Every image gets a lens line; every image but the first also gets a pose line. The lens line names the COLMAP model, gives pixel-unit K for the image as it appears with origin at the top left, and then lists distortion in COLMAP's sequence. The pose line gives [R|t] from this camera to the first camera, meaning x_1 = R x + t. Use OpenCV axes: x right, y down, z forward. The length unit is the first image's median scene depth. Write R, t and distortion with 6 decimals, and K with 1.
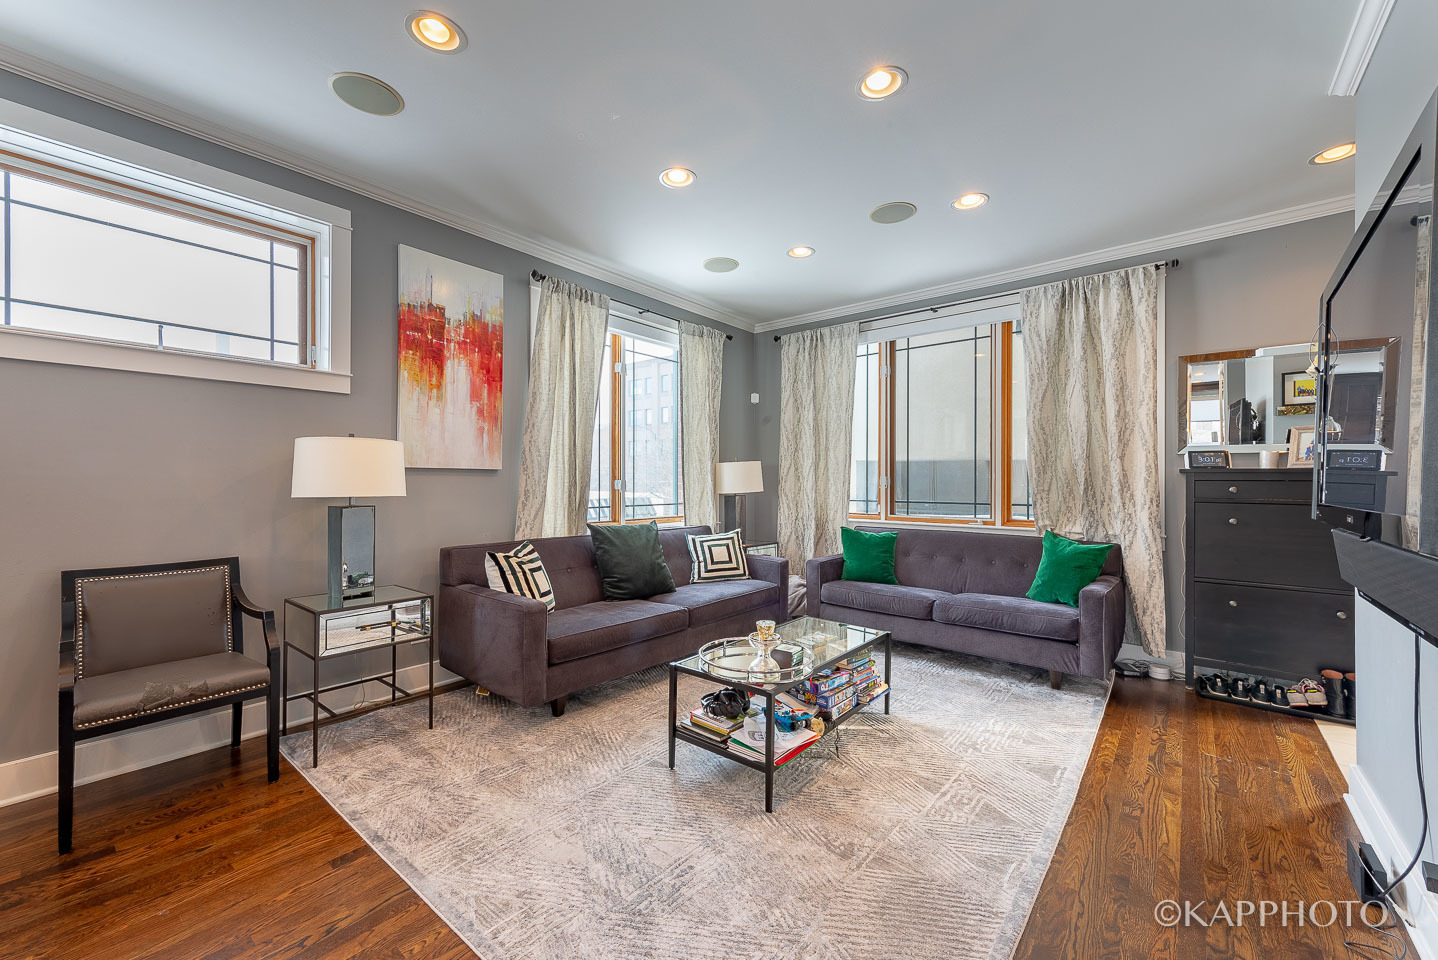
lens RADIAL K [[584.7, 0, 686.3], [0, 584.7, 487.9], [0, 0, 1]] dist [0.002207, -0.001267]
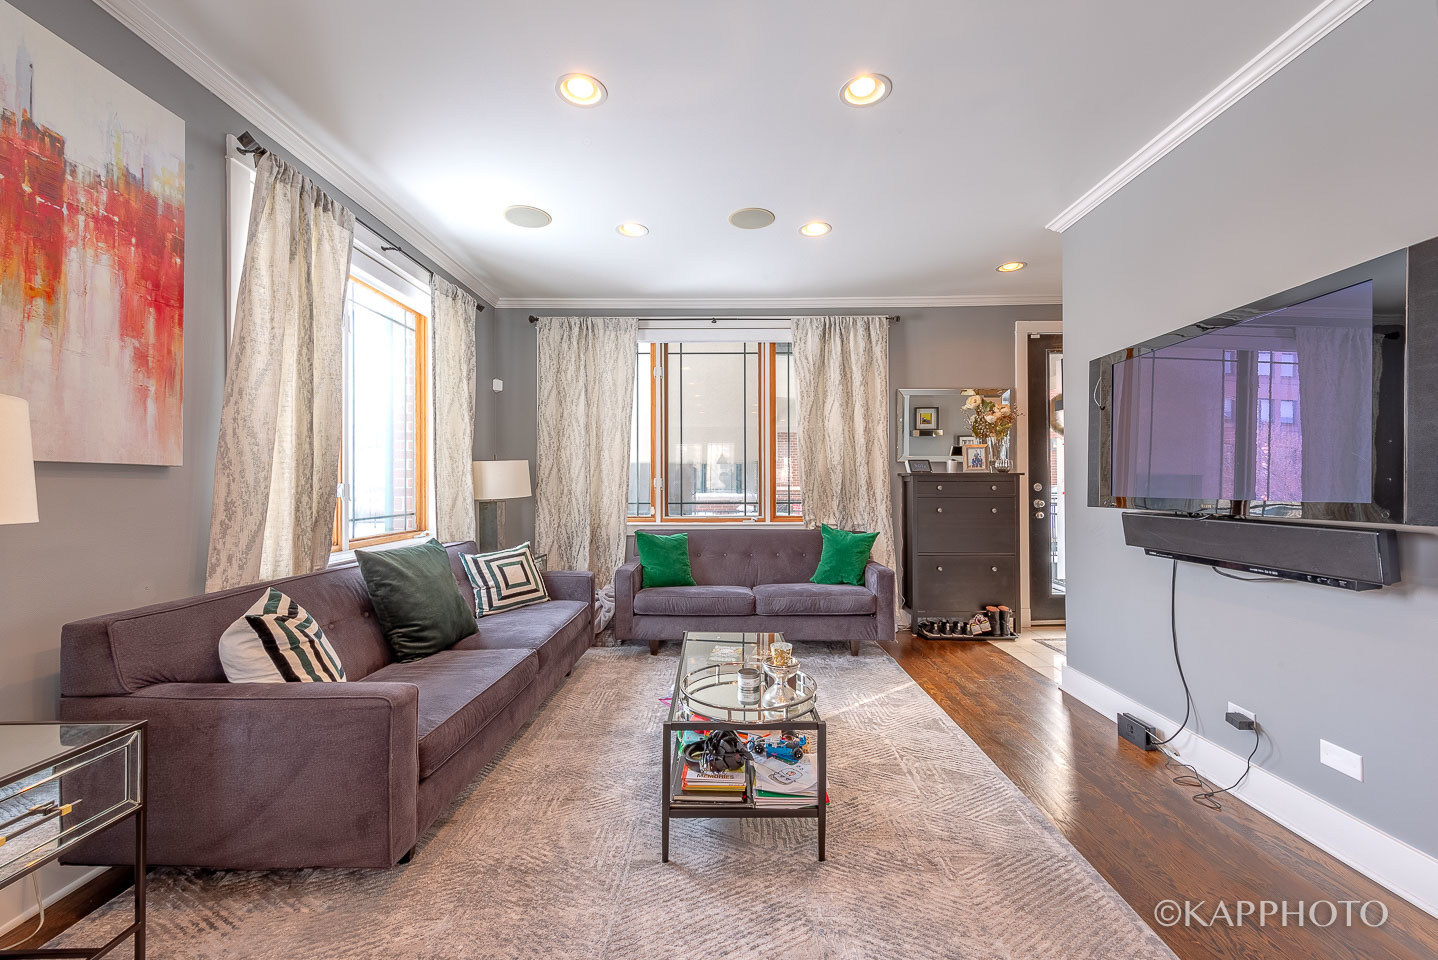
lens RADIAL K [[584.7, 0, 762.7], [0, 584.7, 479.3], [0, 0, 1]] dist [0.002207, -0.001267]
pose [[0.739811, -0.000829, 0.672814, -0.276091], [0.011892, 0.999859, -0.011845, -0.005197], [-0.672709, 0.016764, 0.739717, 0.210471]]
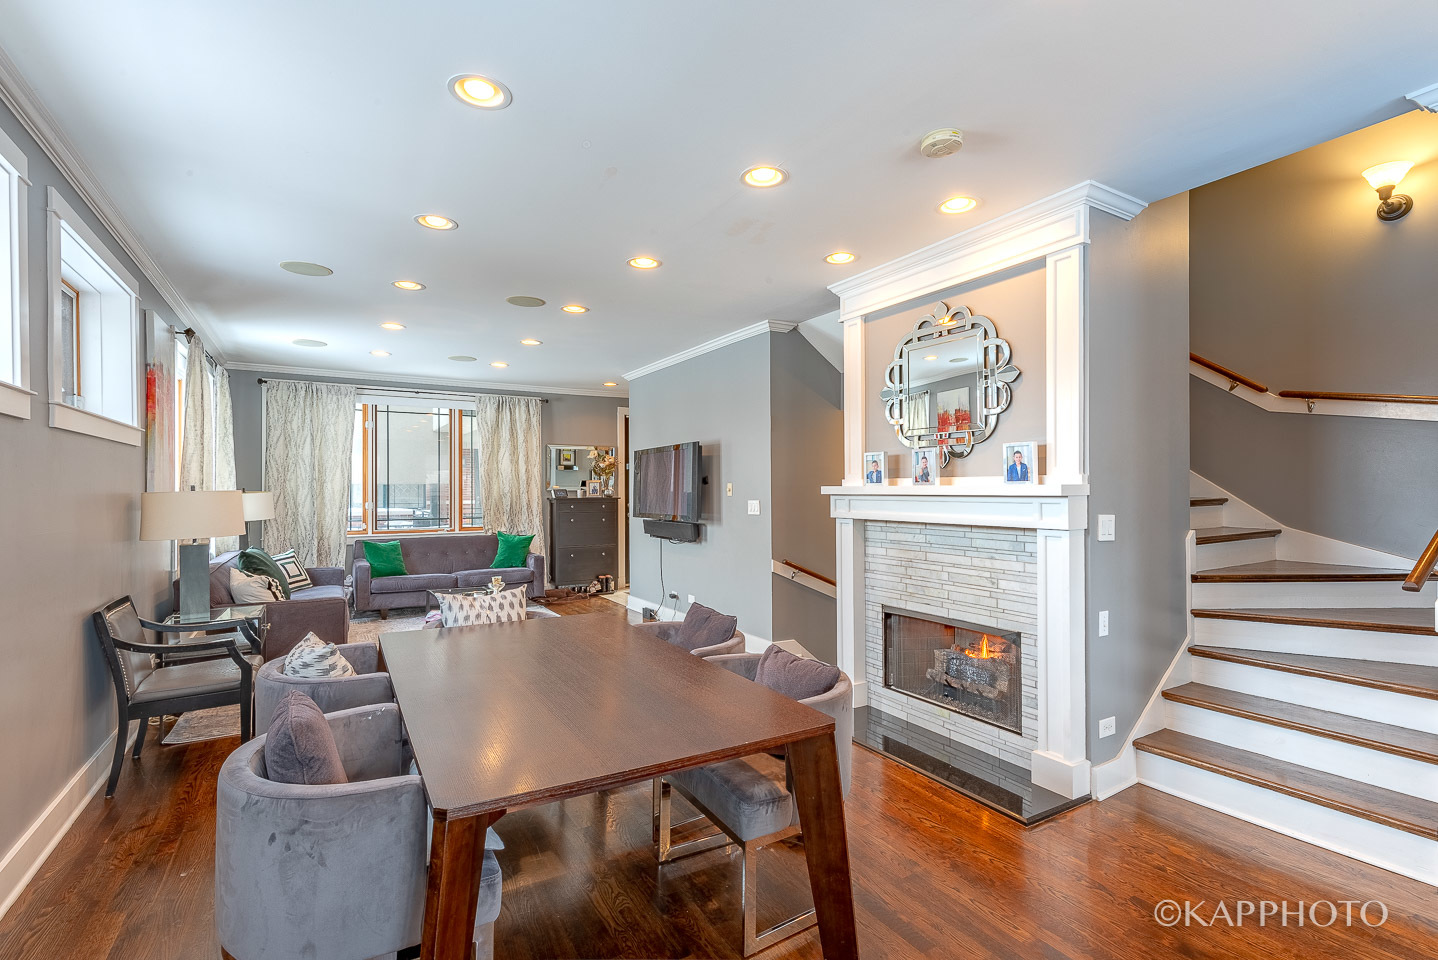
lens RADIAL K [[633.9, 0, 719.9], [0, 633.9, 483.2], [0, 0, 1]] dist [0.005140, 0.000279]
pose [[0.341449, 0.005351, 0.939885, -1.069386], [0.016527, 0.999795, -0.011696, -0.045745], [-0.939755, 0.019528, 0.341291, -0.364808]]
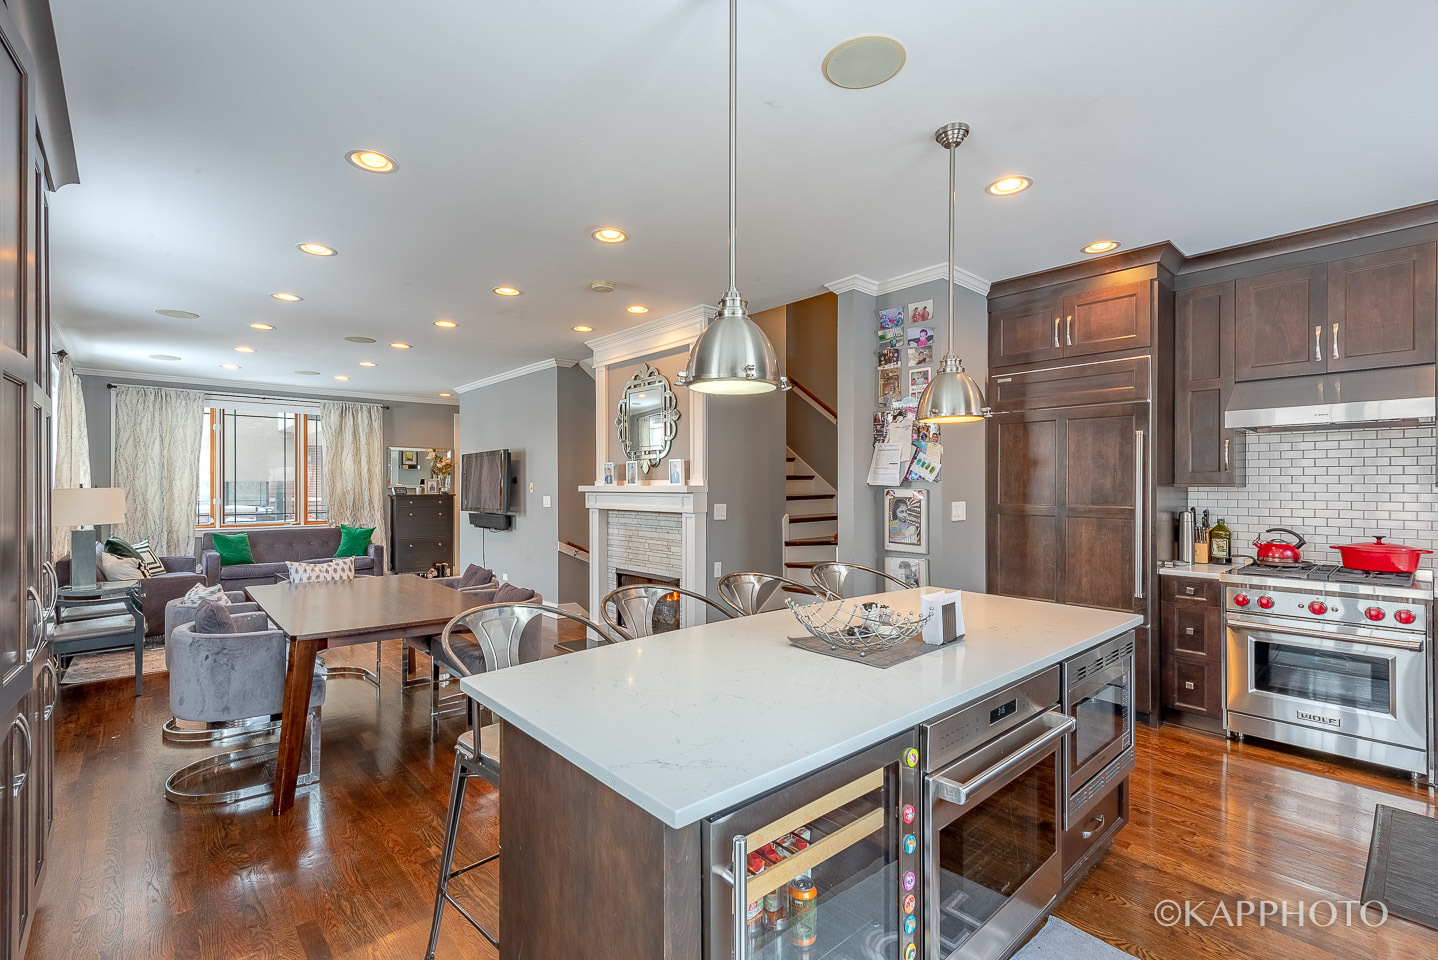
lens RADIAL K [[650.8, 0, 671.7], [0, 650.8, 484.7], [0, 0, 1]] dist [0.006938, -0.003725]
pose [[0.223845, -0.000234, 0.974625, -1.417239], [0.014216, 0.999894, -0.003025, -0.045167], [-0.974521, 0.014532, 0.223825, -0.684228]]
